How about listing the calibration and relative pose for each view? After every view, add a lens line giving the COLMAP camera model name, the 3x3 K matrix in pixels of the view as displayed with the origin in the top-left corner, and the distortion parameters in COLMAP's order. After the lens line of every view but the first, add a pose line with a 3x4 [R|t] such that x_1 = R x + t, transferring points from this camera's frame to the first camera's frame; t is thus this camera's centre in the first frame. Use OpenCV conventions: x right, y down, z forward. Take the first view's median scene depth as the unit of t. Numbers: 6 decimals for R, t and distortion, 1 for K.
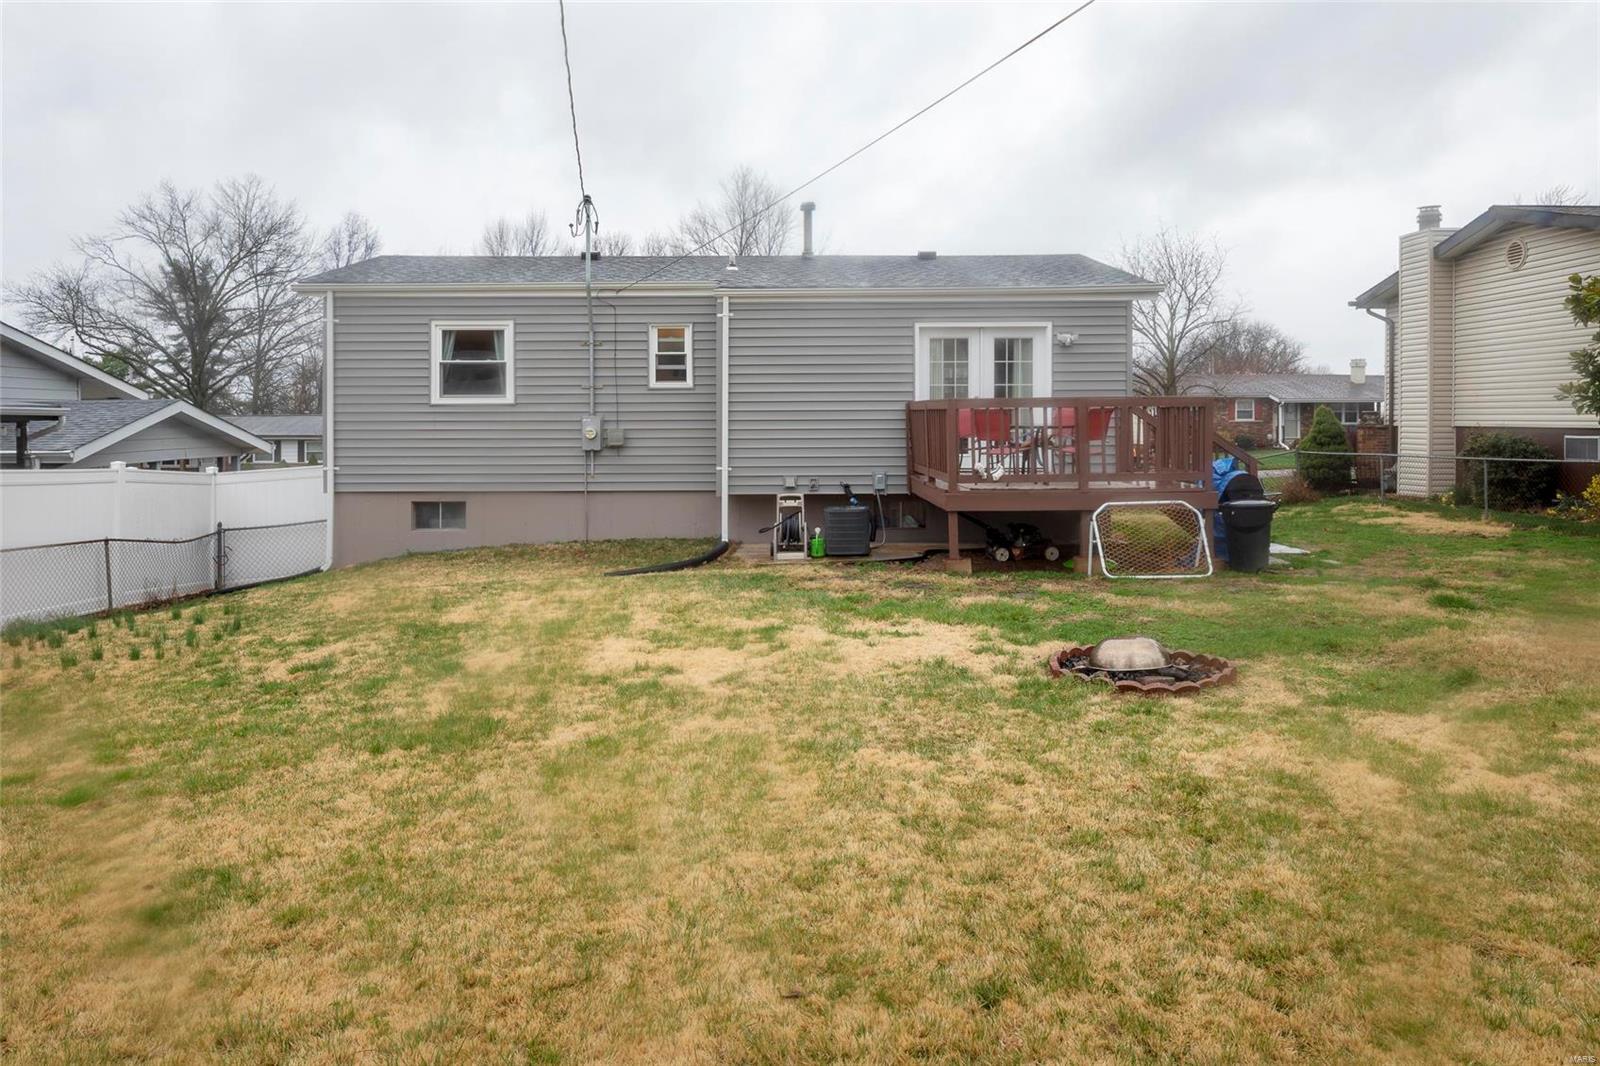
lens RADIAL K [[1076.3, 0, 794.4], [0, 1076.3, 532.8], [0, 0, 1]] dist [0.002188, -0.004234]
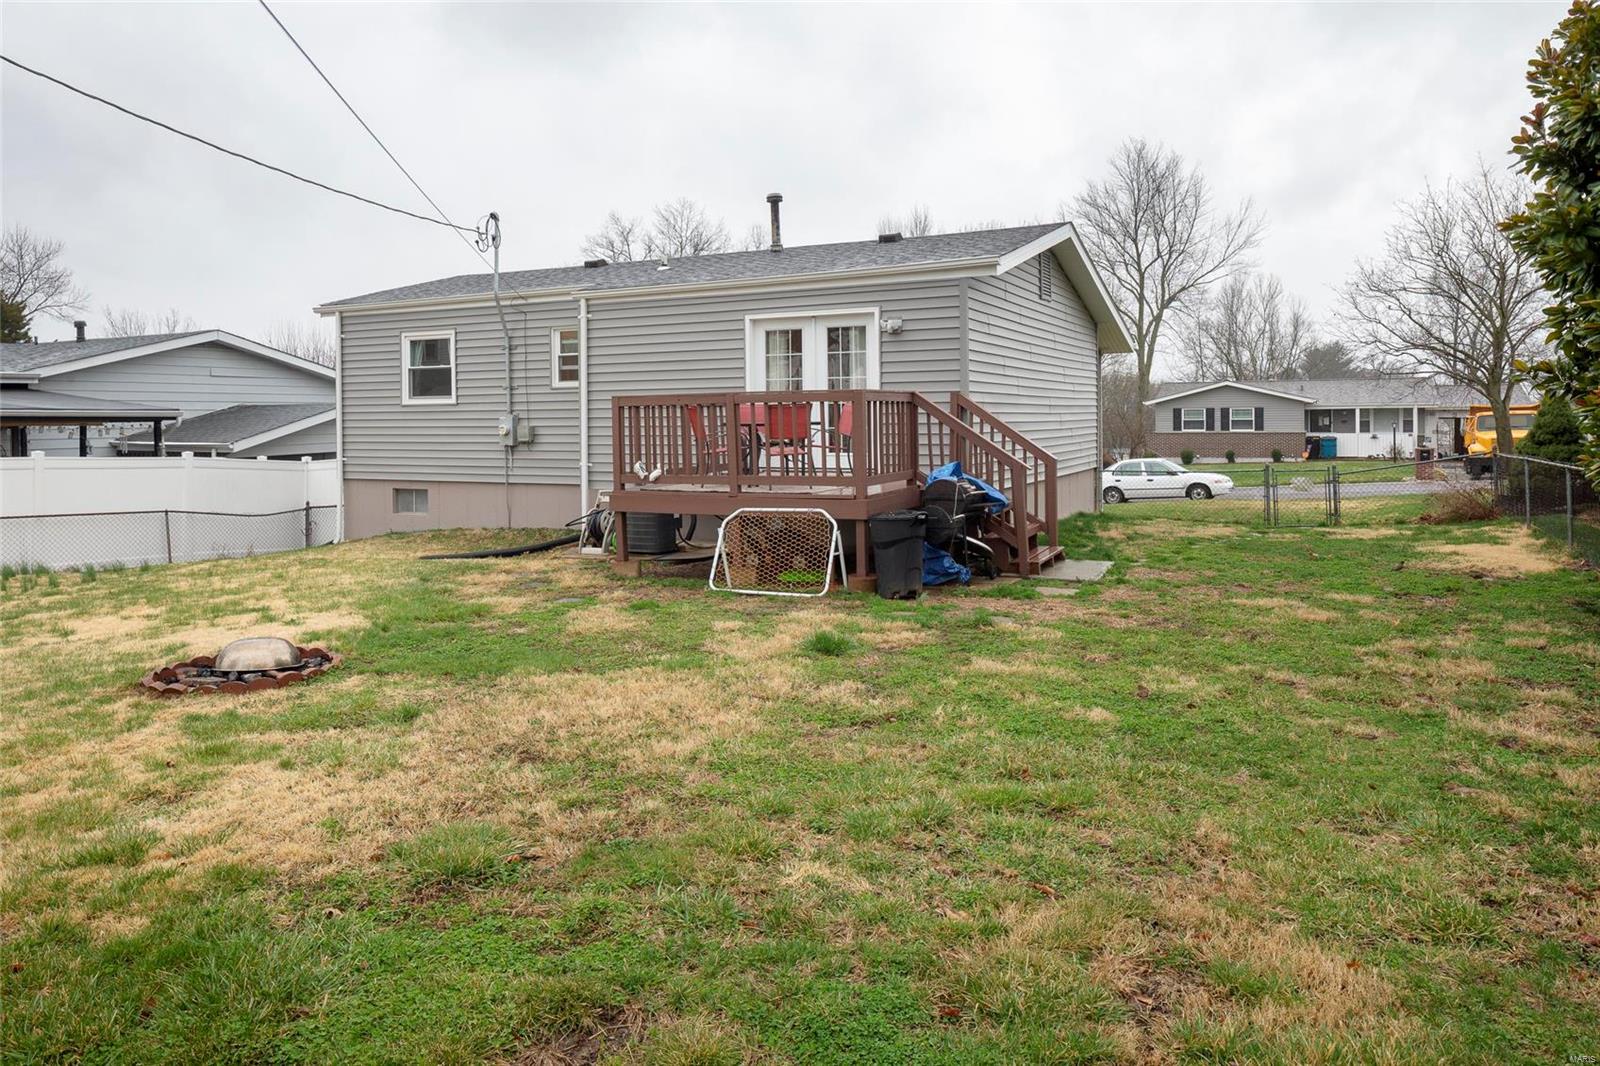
lens RADIAL K [[1076.3, 0, 795.4], [0, 1076.3, 531.6], [0, 0, 1]] dist [0.002188, -0.004234]
pose [[0.886691, 0.044573, -0.460209, 0.581077], [-0.041287, 0.998999, 0.017209, -0.020115], [0.460515, 0.003742, 0.887644, 0.163655]]
